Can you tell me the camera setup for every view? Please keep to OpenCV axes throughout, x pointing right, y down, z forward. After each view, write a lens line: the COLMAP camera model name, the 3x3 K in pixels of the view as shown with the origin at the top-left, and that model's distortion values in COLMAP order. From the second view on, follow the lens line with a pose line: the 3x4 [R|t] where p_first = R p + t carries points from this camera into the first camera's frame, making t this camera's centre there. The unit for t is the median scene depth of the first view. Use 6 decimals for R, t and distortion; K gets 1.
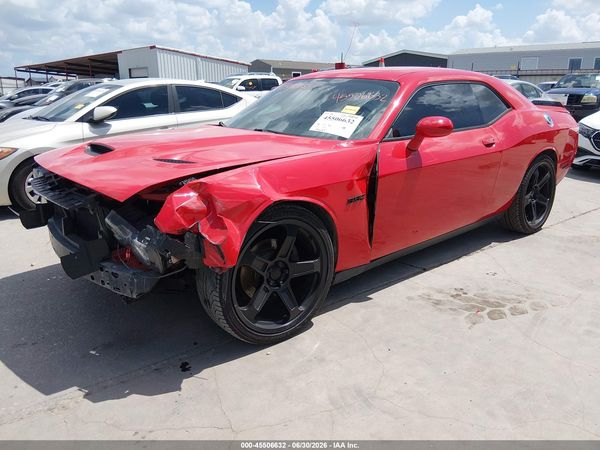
lens RADIAL K [[457.4, 0, 303.6], [0, 457.4, 222.3], [0, 0, 1]] dist [0.078784, -0.144461]
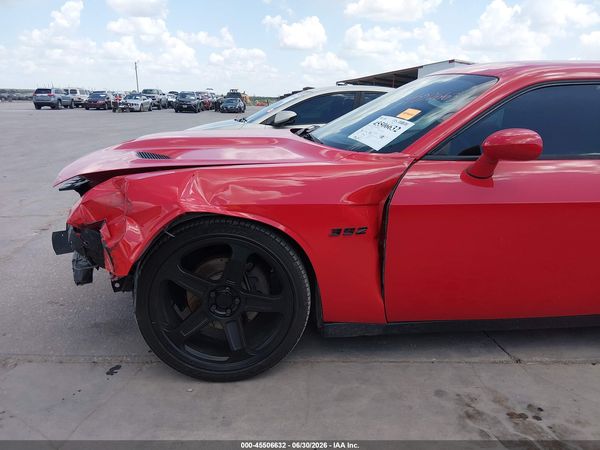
lens RADIAL K [[457.4, 0, 303.6], [0, 457.4, 222.3], [0, 0, 1]] dist [0.078784, -0.144461]
pose [[0.801315, 0.164643, -0.575140, 0.428678], [-0.182364, 0.982853, 0.027278, -0.063908], [0.569770, 0.083026, 0.817600, 0.316375]]
